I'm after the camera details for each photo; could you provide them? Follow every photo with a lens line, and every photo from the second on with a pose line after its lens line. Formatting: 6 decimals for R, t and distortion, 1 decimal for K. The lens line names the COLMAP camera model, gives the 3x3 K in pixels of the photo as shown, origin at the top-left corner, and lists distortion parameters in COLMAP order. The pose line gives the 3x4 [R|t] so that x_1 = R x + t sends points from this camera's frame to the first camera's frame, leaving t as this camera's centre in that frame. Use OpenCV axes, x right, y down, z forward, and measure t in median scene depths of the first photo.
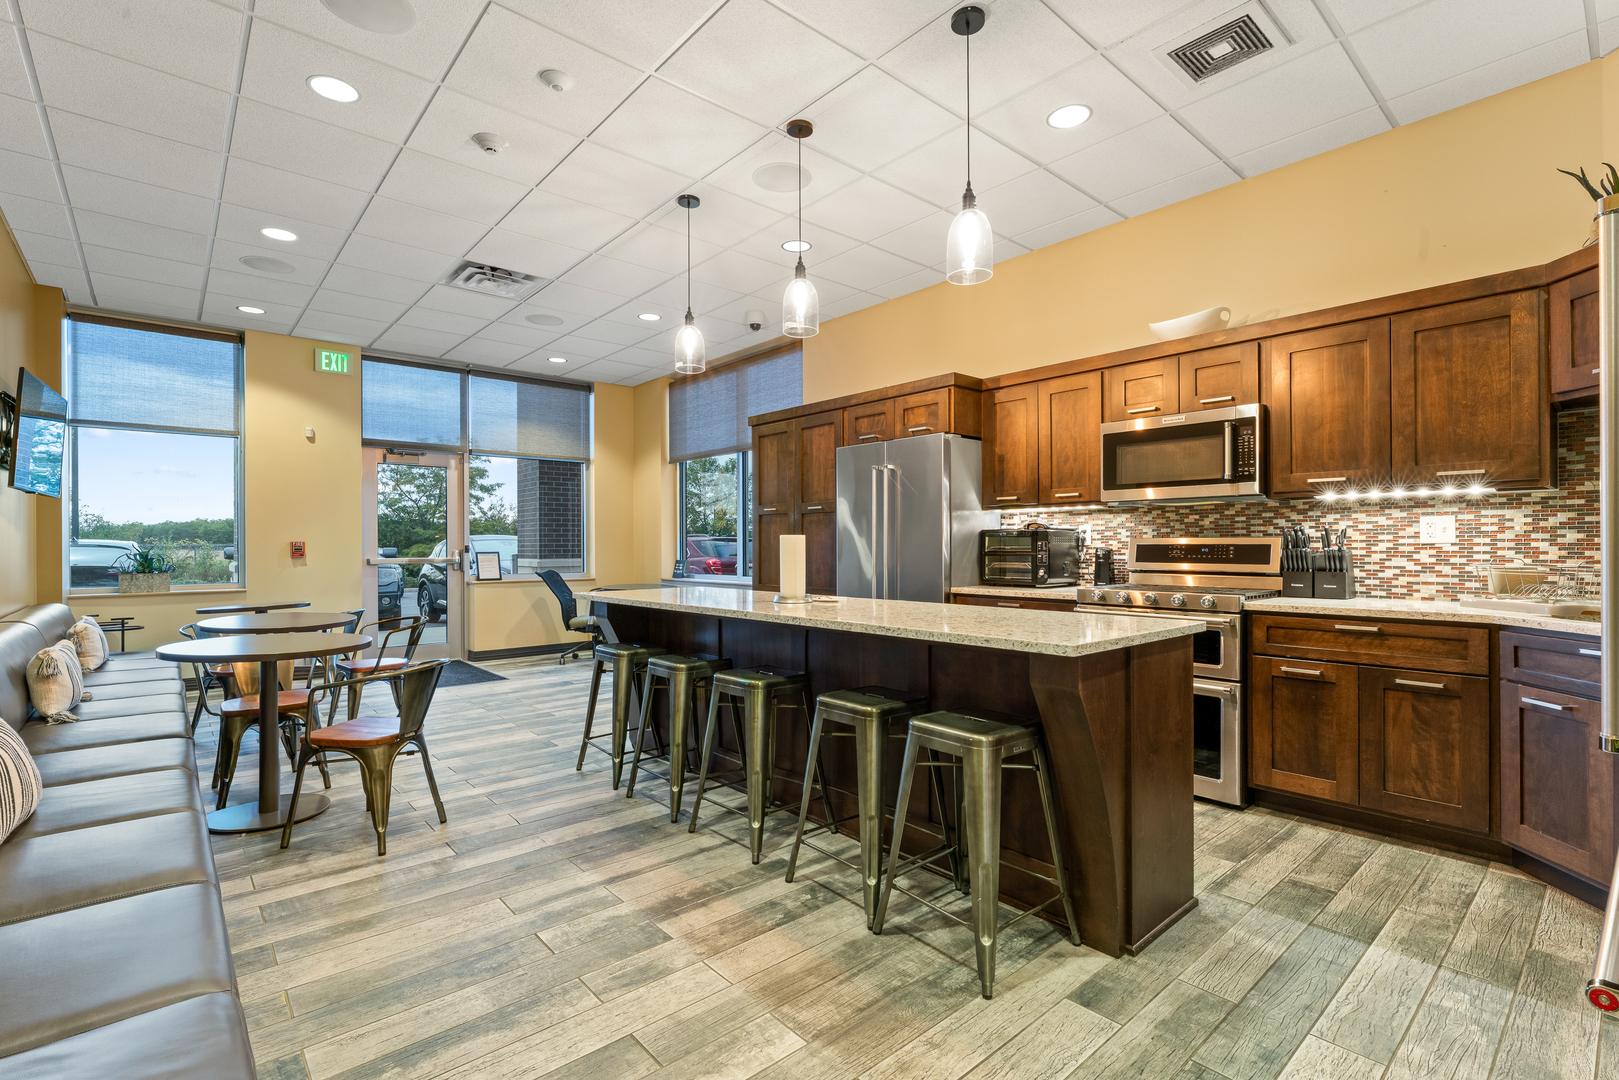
lens RADIAL K [[741.1, 0, 807.8], [0, 741.1, 544.6], [0, 0, 1]] dist [-0.003333, -0.000408]
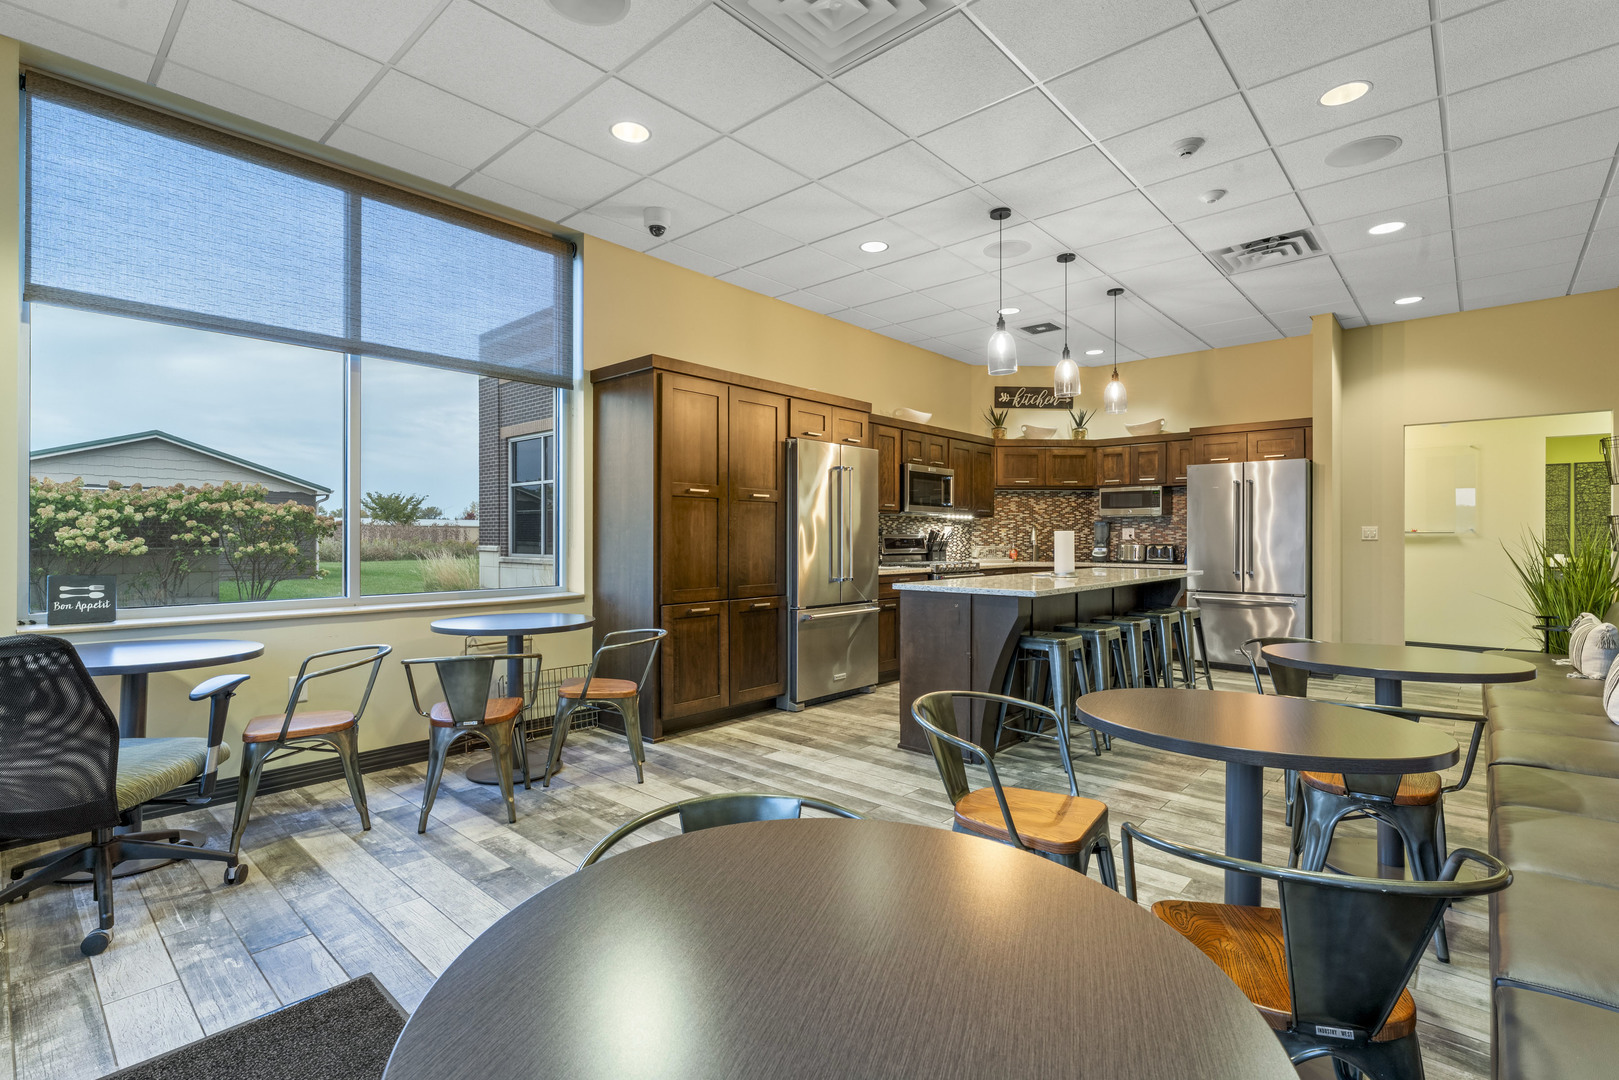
lens RADIAL K [[741.1, 0, 808.3], [0, 741.1, 535.7], [0, 0, 1]] dist [-0.003333, -0.000408]
pose [[-0.117443, 0.007603, 0.993051, -1.364539], [0.000310, 0.999971, -0.007619, 0.007959], [-0.993080, -0.000587, -0.117442, 1.618207]]
